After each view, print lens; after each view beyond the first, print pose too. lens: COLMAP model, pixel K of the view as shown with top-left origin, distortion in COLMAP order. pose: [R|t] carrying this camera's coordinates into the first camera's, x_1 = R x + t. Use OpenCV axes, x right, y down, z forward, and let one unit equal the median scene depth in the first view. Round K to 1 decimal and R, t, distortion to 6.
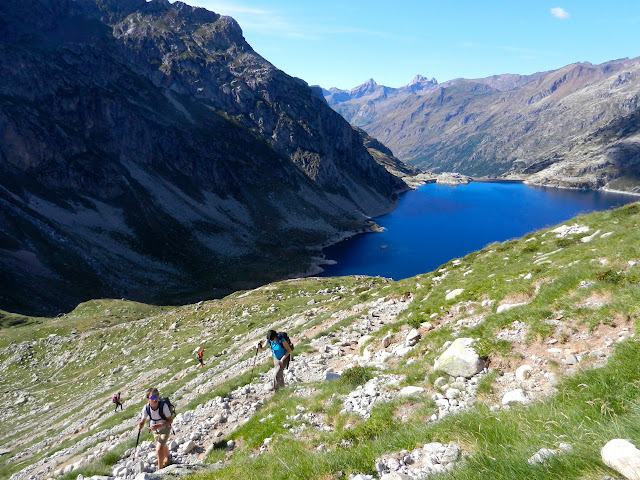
lens RADIAL K [[471.2, 0, 322.6], [0, 471.2, 228.0], [0, 0, 1]] dist [-0.001251, 0.007536]
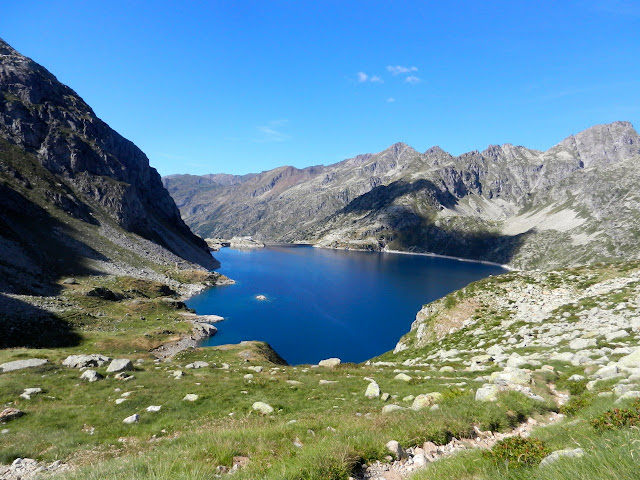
lens RADIAL K [[471.2, 0, 319.3], [0, 471.2, 236.6], [0, 0, 1]] dist [-0.001251, 0.007536]
pose [[0.834198, 0.007332, 0.551417, -0.096990], [0.096432, 0.982566, -0.158950, 0.037743], [-0.542969, 0.185770, 0.818947, 0.205312]]
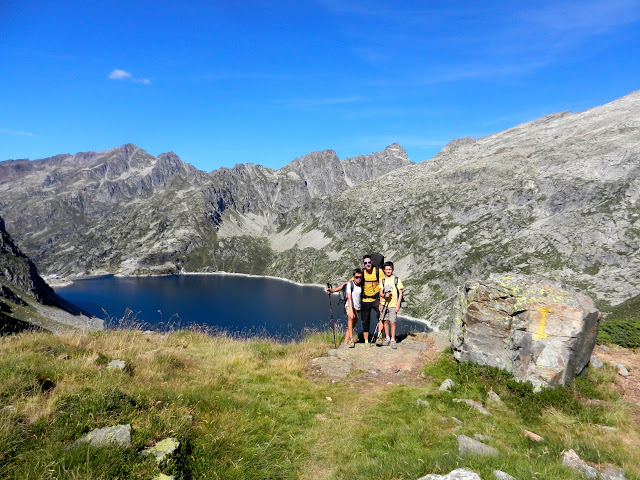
lens RADIAL K [[471.2, 0, 319.7], [0, 471.2, 233.6], [0, 0, 1]] dist [-0.001251, 0.007536]
pose [[0.377042, -0.032701, 0.925619, -0.340999], [0.207849, 0.976874, -0.050154, -0.045020], [-0.902573, 0.211299, 0.375119, 0.216271]]
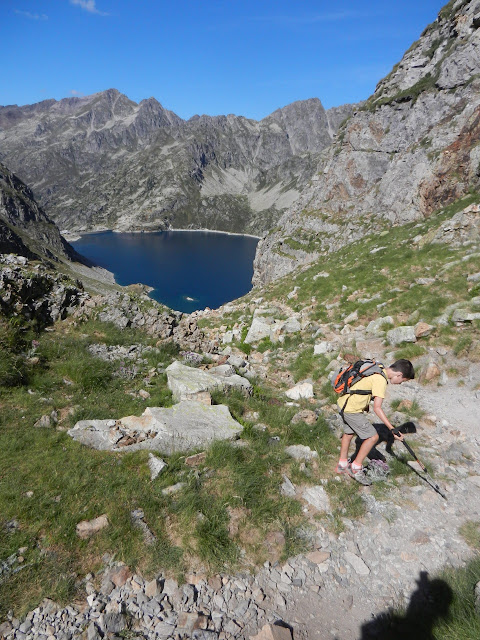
lens RADIAL K [[471.2, 0, 237.2], [0, 471.2, 309.7], [0, 0, 1]] dist [-0.001251, 0.007536]
pose [[0.499184, -0.254862, 0.828167, -0.429326], [0.185453, 0.965043, 0.185202, -0.071019], [-0.846418, 0.061136, 0.528998, 0.153850]]
